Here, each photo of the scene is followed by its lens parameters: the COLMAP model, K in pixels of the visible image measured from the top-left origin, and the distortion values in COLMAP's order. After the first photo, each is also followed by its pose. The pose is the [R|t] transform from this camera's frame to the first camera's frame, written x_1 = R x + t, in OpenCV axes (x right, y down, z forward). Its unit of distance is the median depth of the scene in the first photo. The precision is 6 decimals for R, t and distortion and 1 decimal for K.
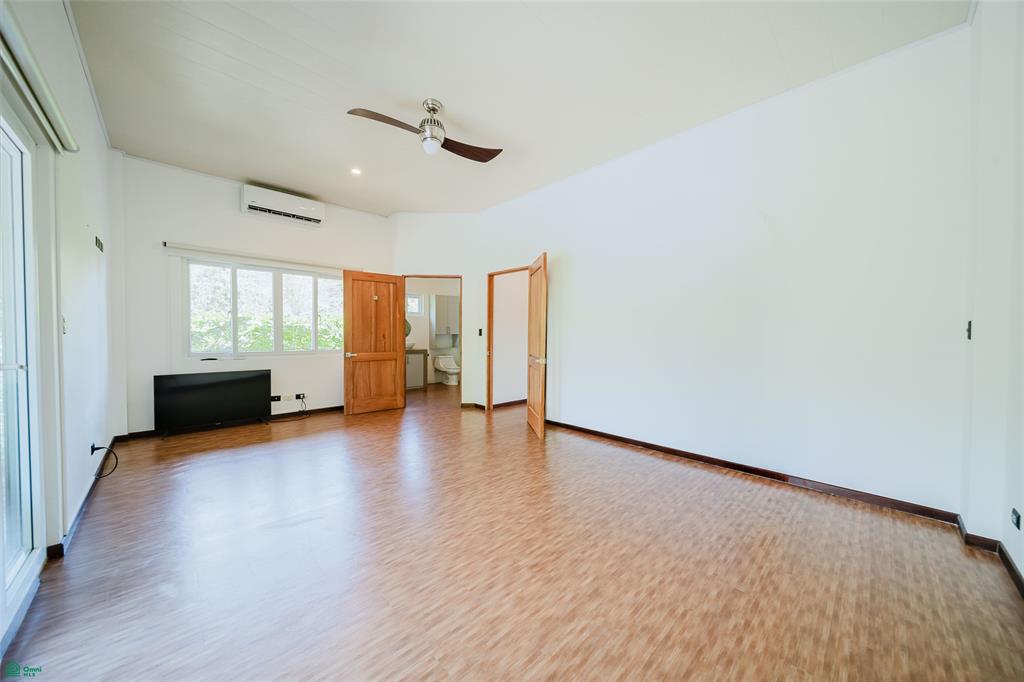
lens RADIAL K [[362.4, 0, 509.0], [0, 362.4, 341.6], [0, 0, 1]] dist [-0.000500, -0.000074]
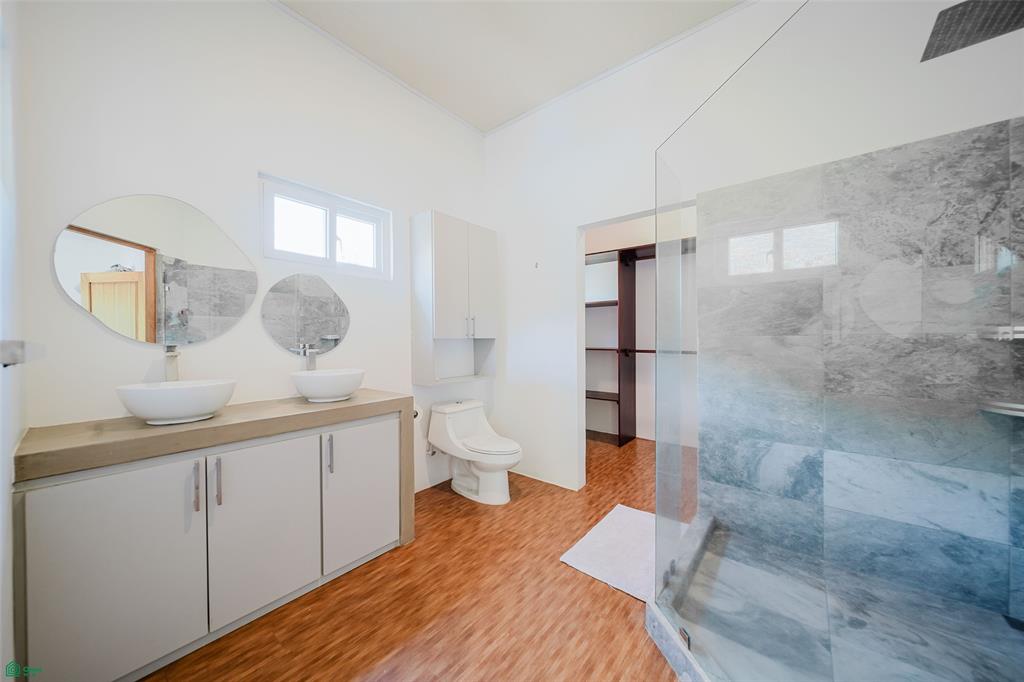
lens RADIAL K [[362.4, 0, 509.0], [0, 362.4, 341.6], [0, 0, 1]] dist [-0.000500, -0.000074]
pose [[0.994823, -0.019298, 0.099775, -0.168504], [0.021038, 0.999644, -0.016415, -0.012538], [-0.099422, 0.018429, 0.994875, 0.678672]]
